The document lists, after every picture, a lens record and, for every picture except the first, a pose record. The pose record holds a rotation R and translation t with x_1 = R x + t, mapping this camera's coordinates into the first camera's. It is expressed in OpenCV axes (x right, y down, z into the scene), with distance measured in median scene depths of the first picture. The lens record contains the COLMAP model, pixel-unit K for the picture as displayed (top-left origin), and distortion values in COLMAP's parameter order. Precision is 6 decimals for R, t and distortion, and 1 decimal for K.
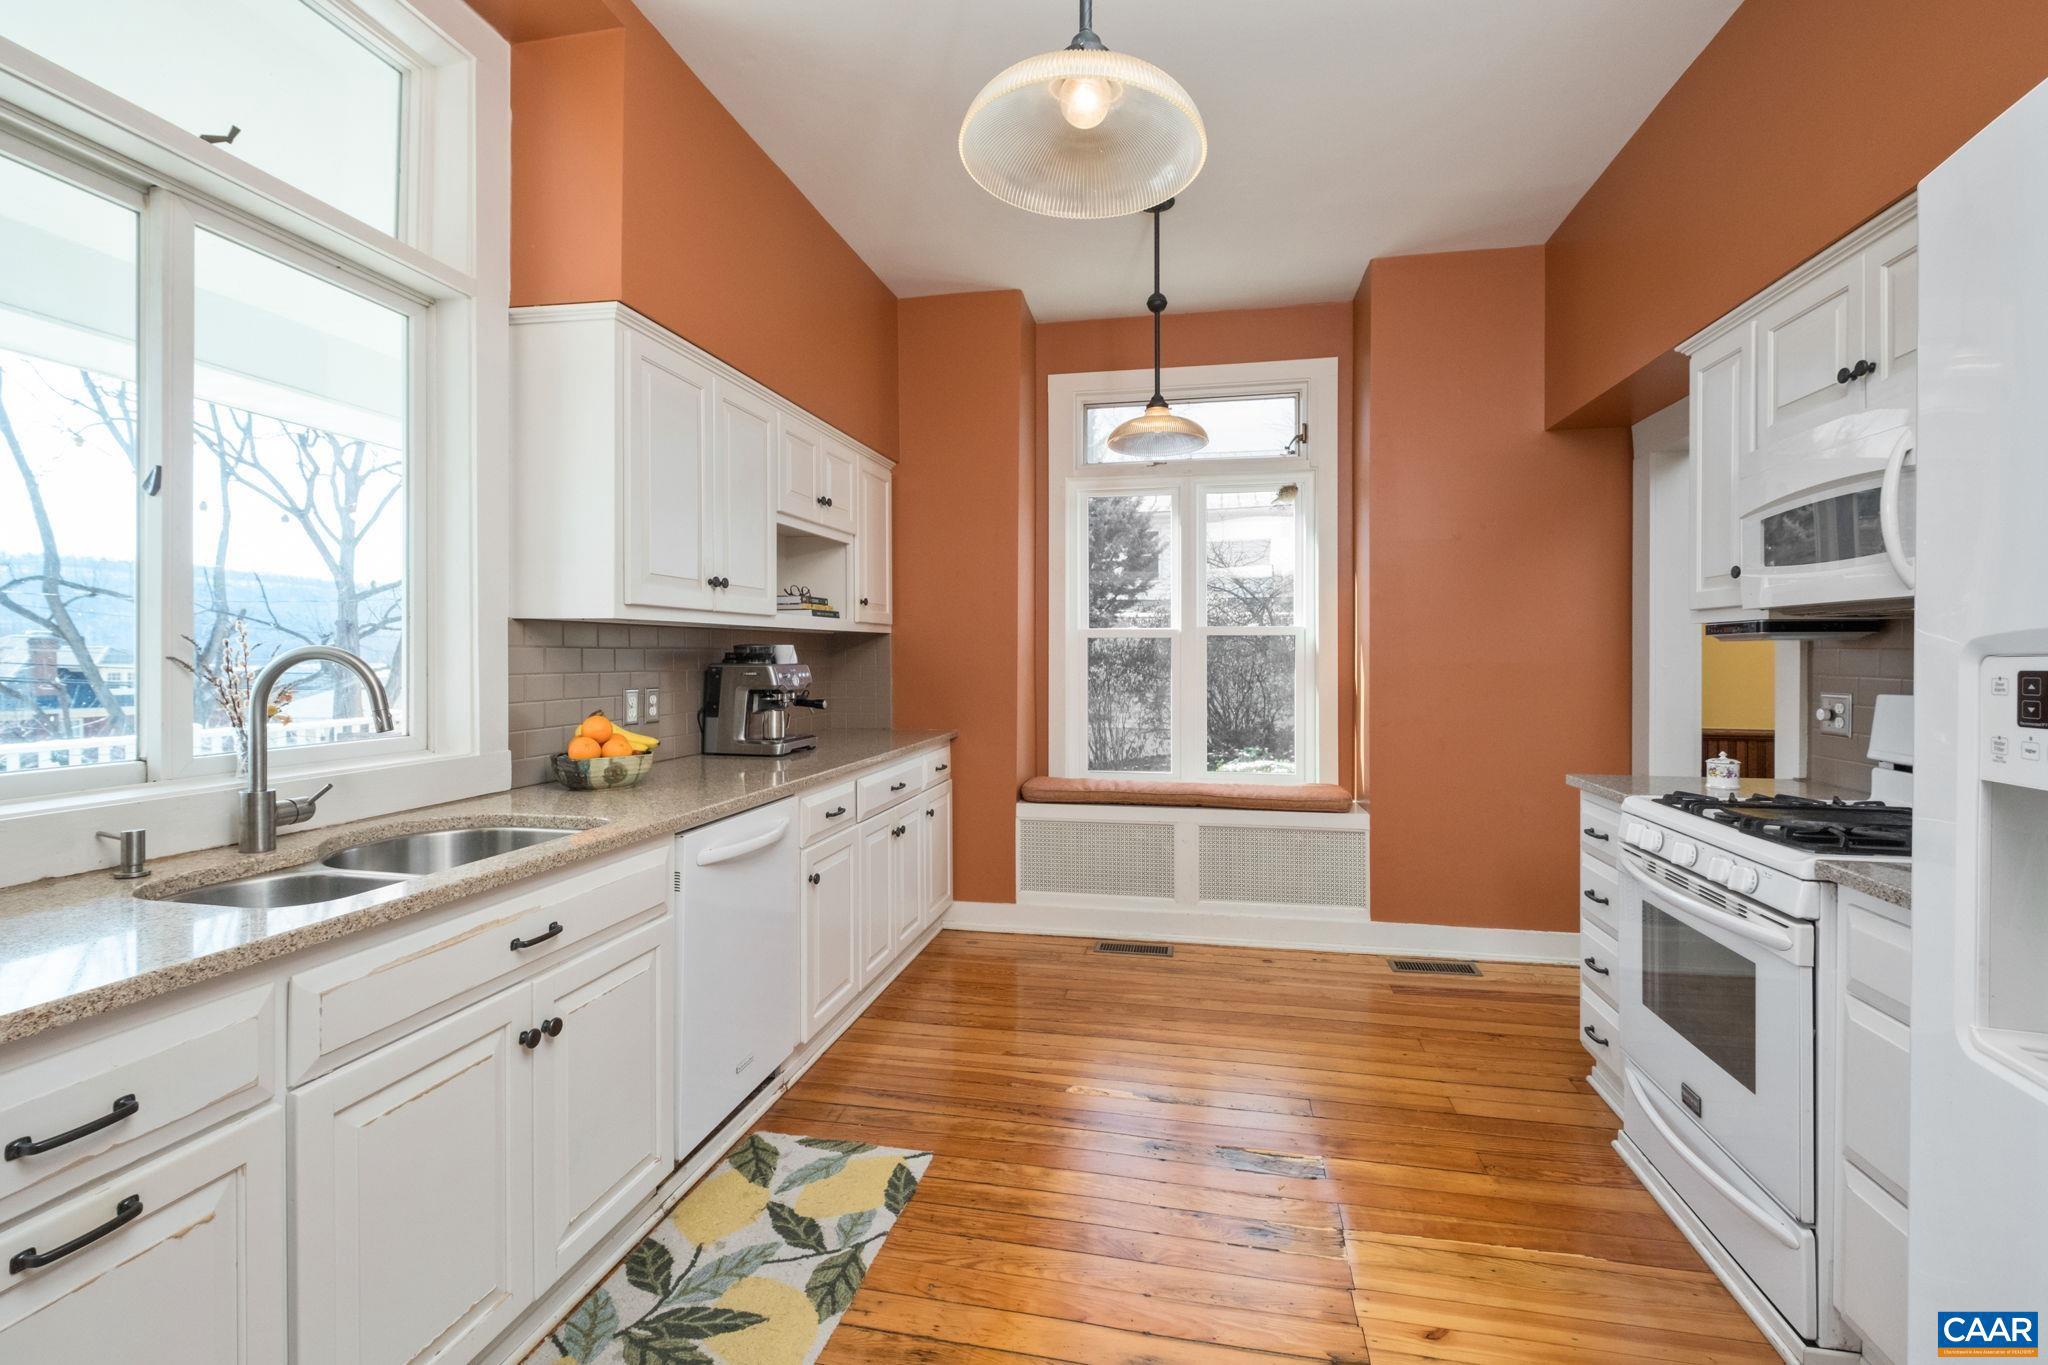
lens RADIAL K [[900.7, 0, 1029.7], [0, 900.7, 657.4], [0, 0, 1]] dist [-0.009601, -0.000385]
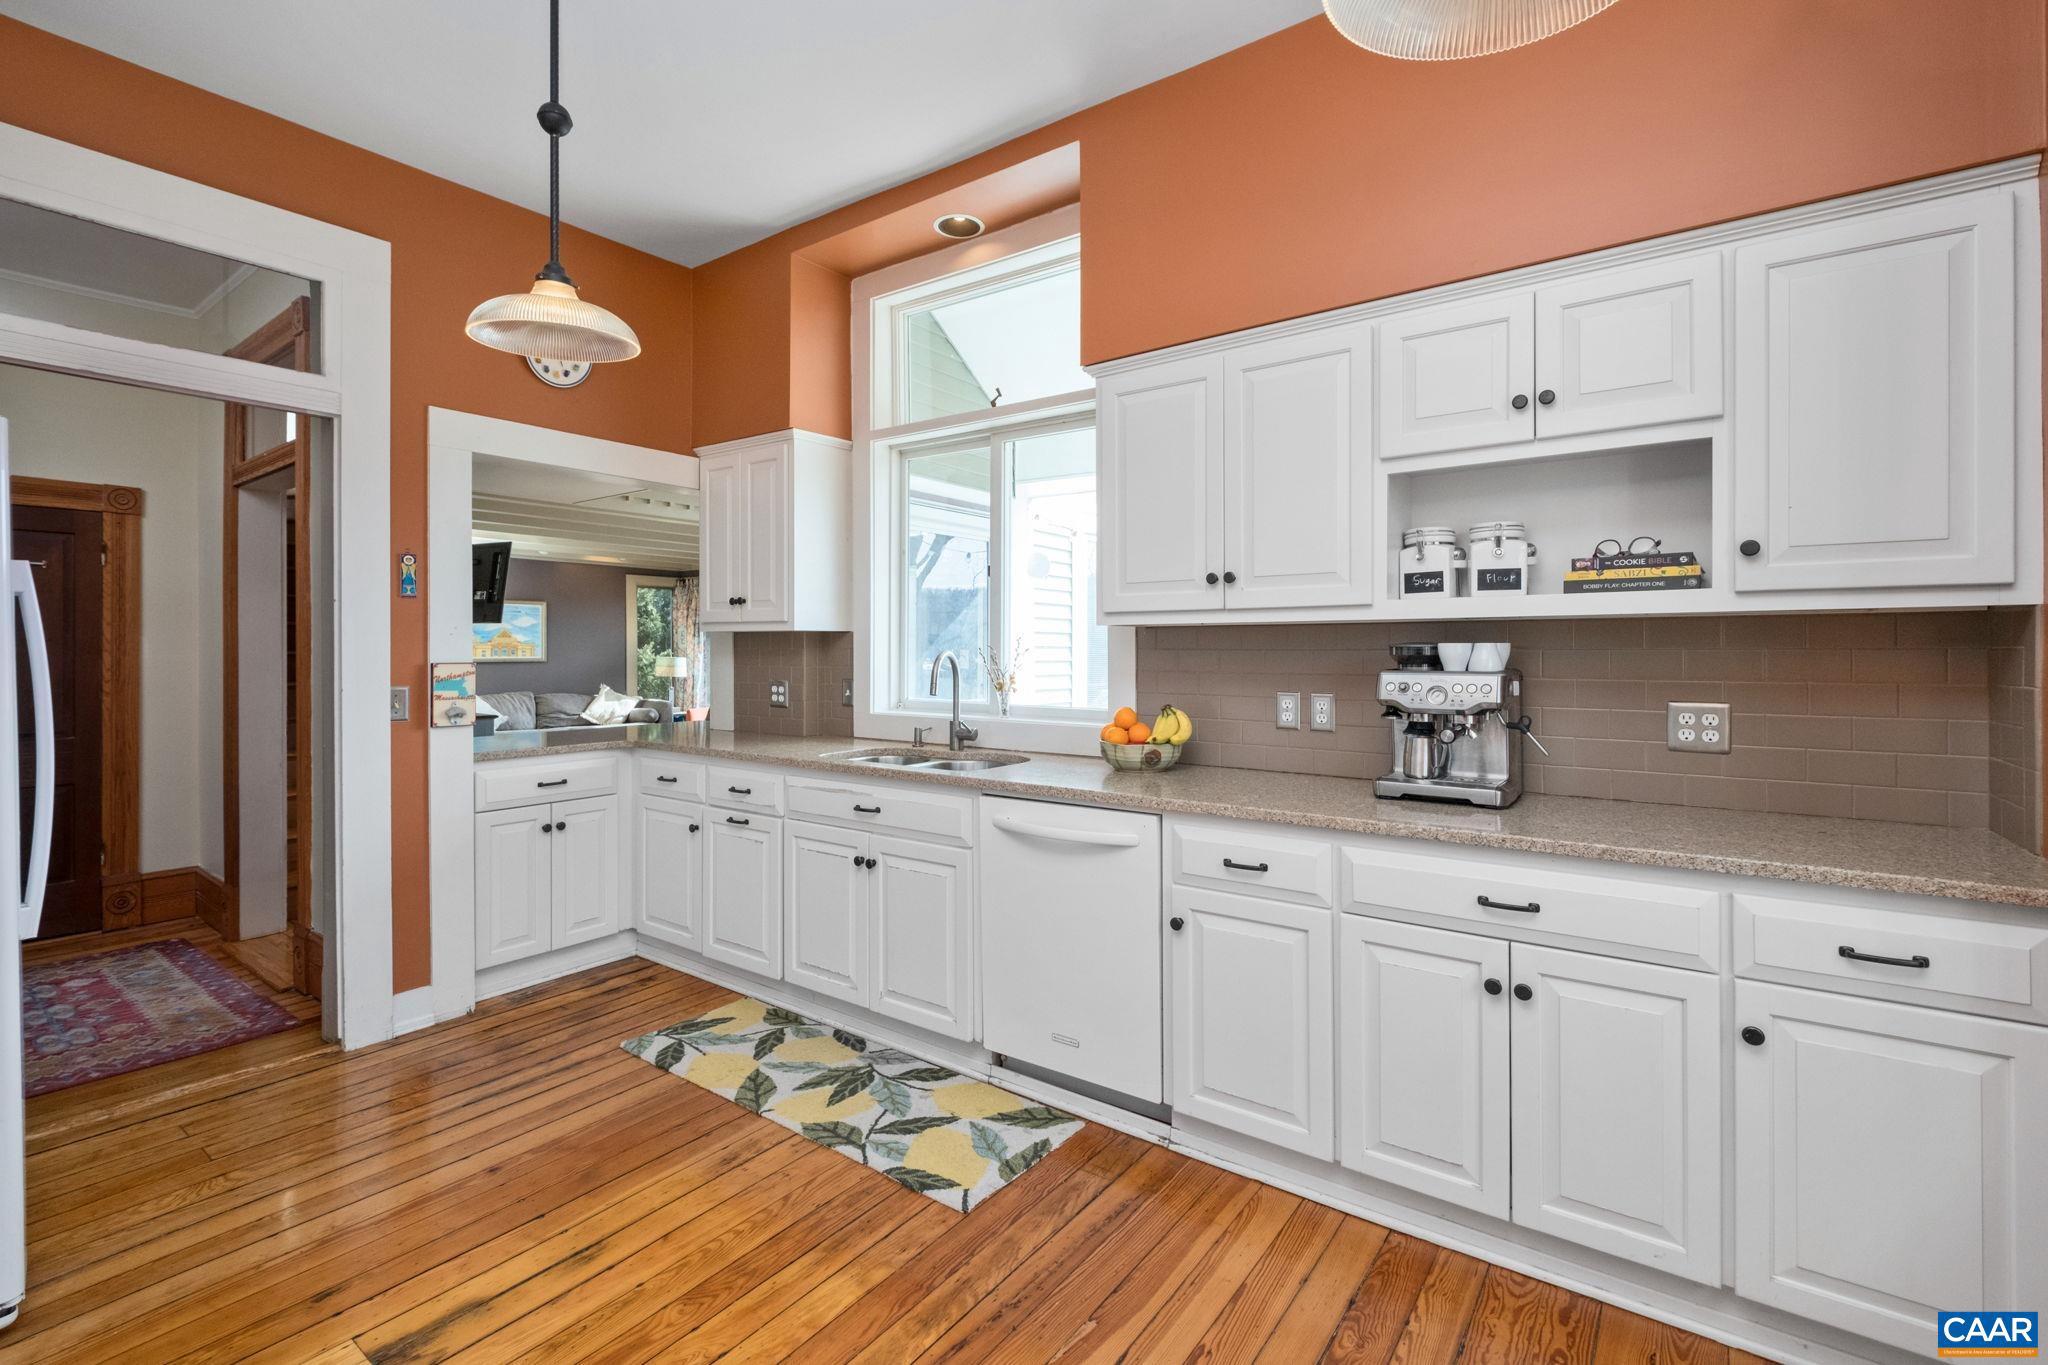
lens RADIAL K [[919.0, 0, 1031.8], [0, 919.0, 651.0], [0, 0, 1]] dist [0.005621, 0.000175]
pose [[-0.420225, -0.000091, -0.907420, 0.812694], [-0.002511, 0.999996, 0.001062, -0.012952], [0.907417, 0.002725, -0.420224, 1.672833]]
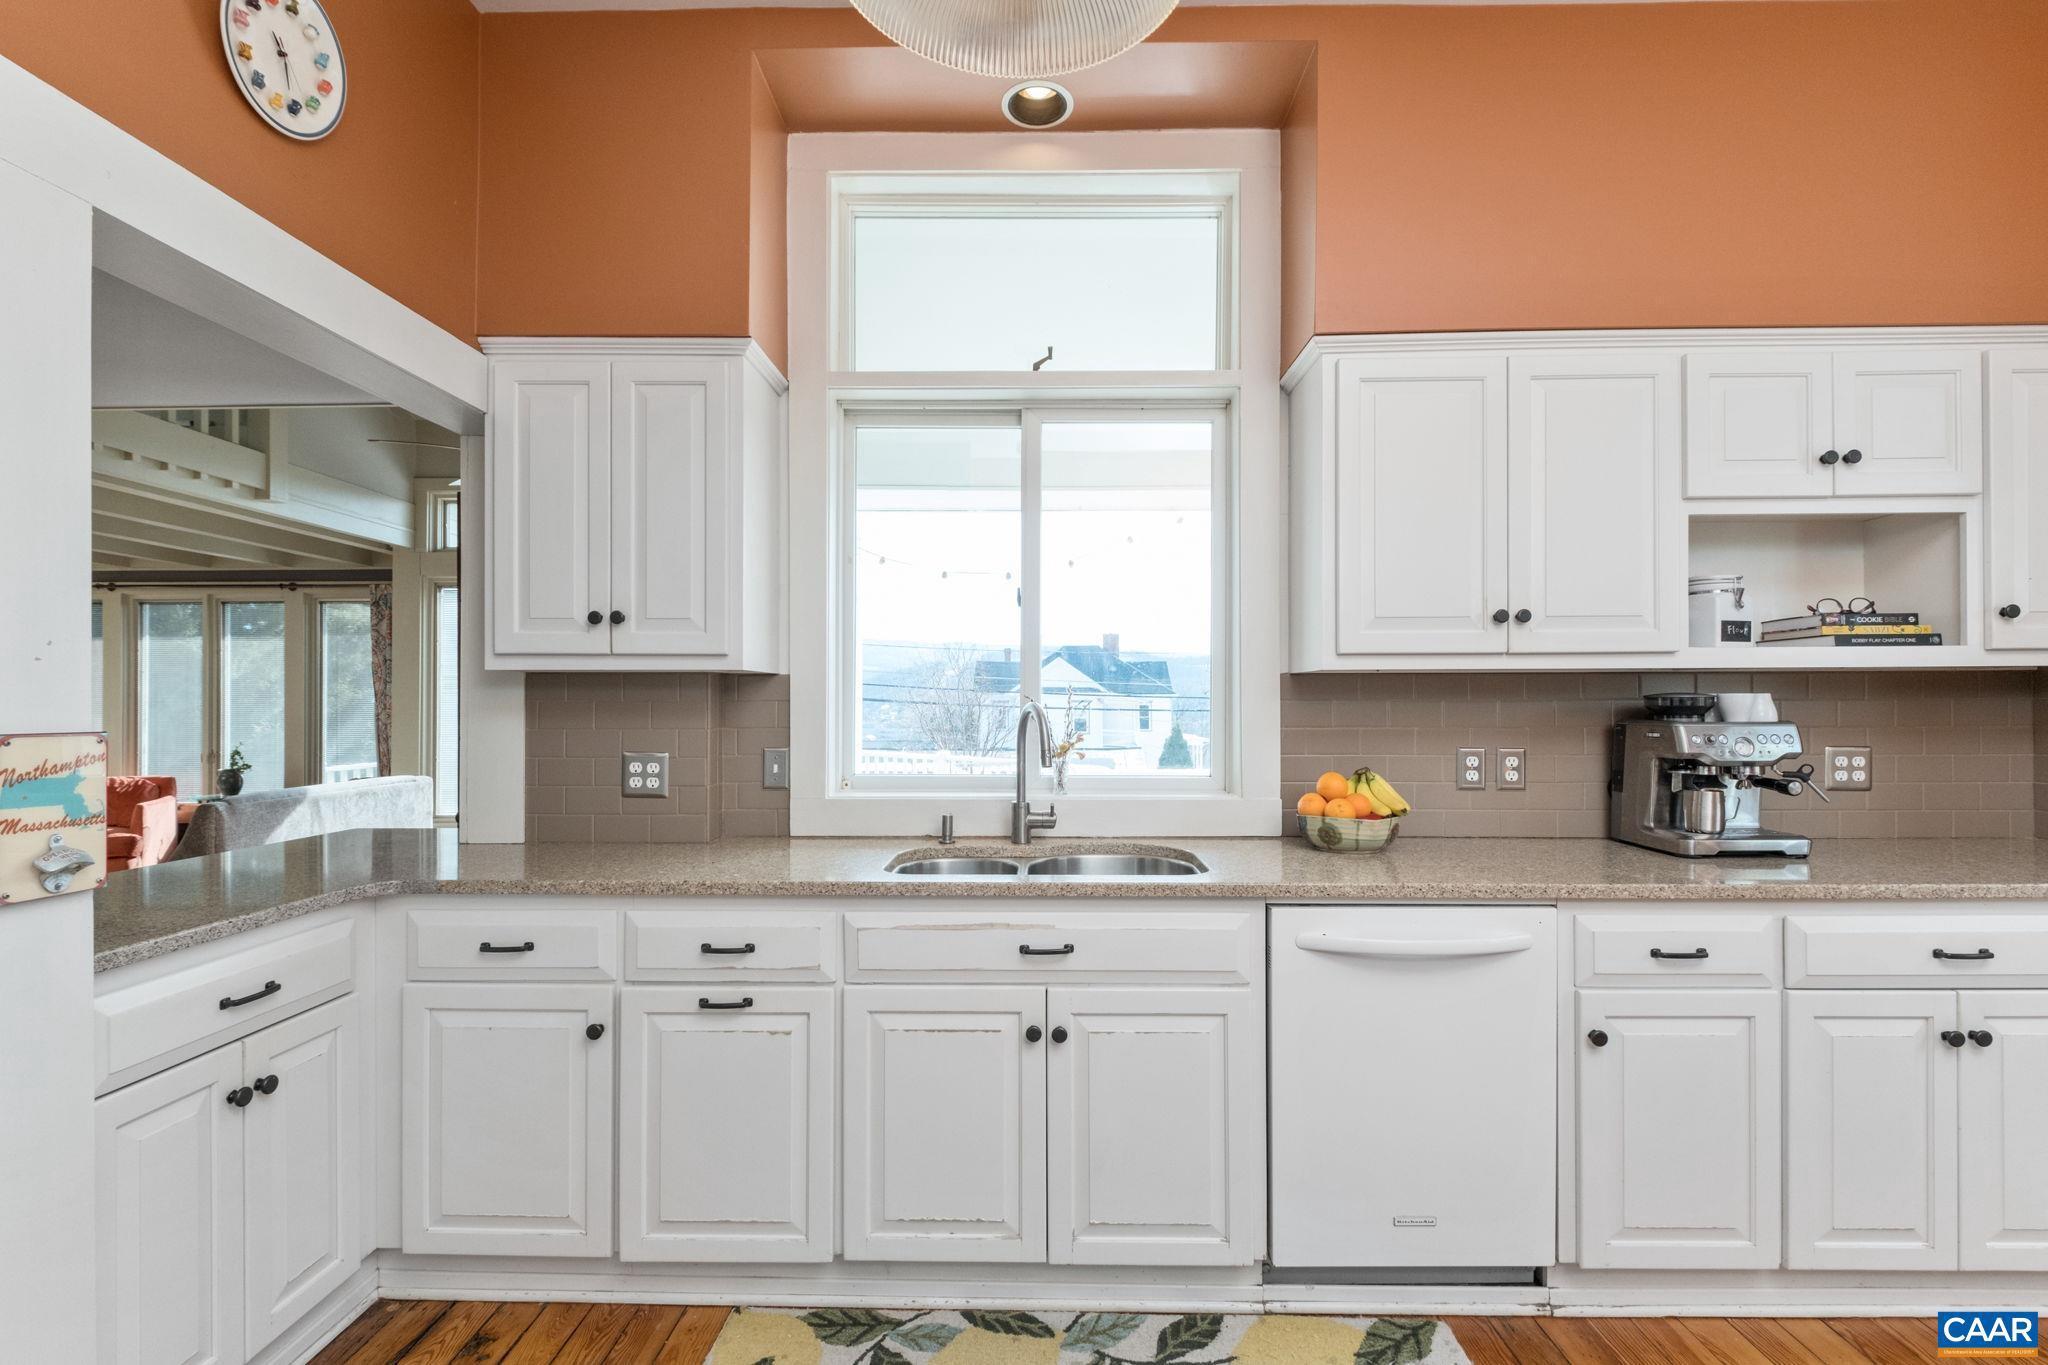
lens RADIAL K [[914.9, 0, 1019.2], [0, 914.9, 701.9], [0, 0, 1]] dist [-0.001150, -0.000927]
pose [[0.180223, -0.006184, -0.983606, 0.496438], [-0.000306, 0.999980, -0.006343, -0.004919], [0.983626, 0.001444, 0.180218, 0.596469]]
